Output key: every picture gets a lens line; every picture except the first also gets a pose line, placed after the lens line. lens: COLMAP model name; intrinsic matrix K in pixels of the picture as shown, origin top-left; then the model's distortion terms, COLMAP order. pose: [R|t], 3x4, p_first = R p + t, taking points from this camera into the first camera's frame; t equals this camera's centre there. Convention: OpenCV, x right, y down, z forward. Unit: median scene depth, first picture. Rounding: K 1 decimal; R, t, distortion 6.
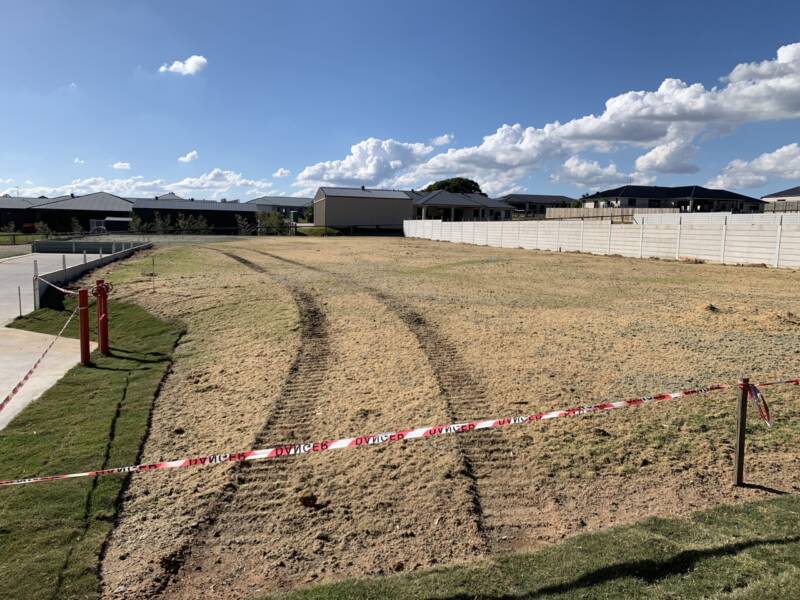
lens RADIAL K [[617.2, 0, 400.0], [0, 617.2, 300.0], [0, 0, 1]] dist [0.105272, -0.197385]
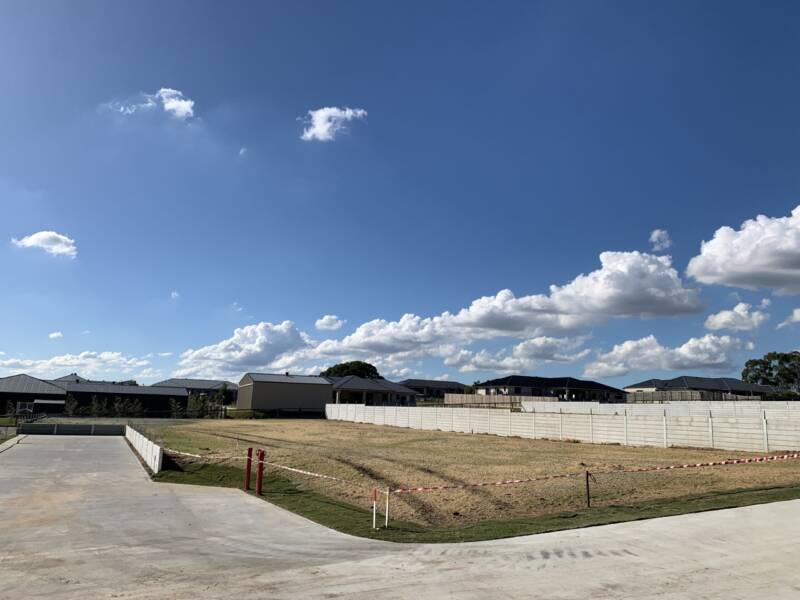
lens RADIAL K [[617.2, 0, 400.0], [0, 617.2, 300.0], [0, 0, 1]] dist [0.105272, -0.197385]
pose [[0.985268, 0.039568, 0.166379, -0.042651], [0.009890, 0.958056, -0.286409, 0.008646], [-0.170733, 0.283835, 0.943551, -0.093457]]
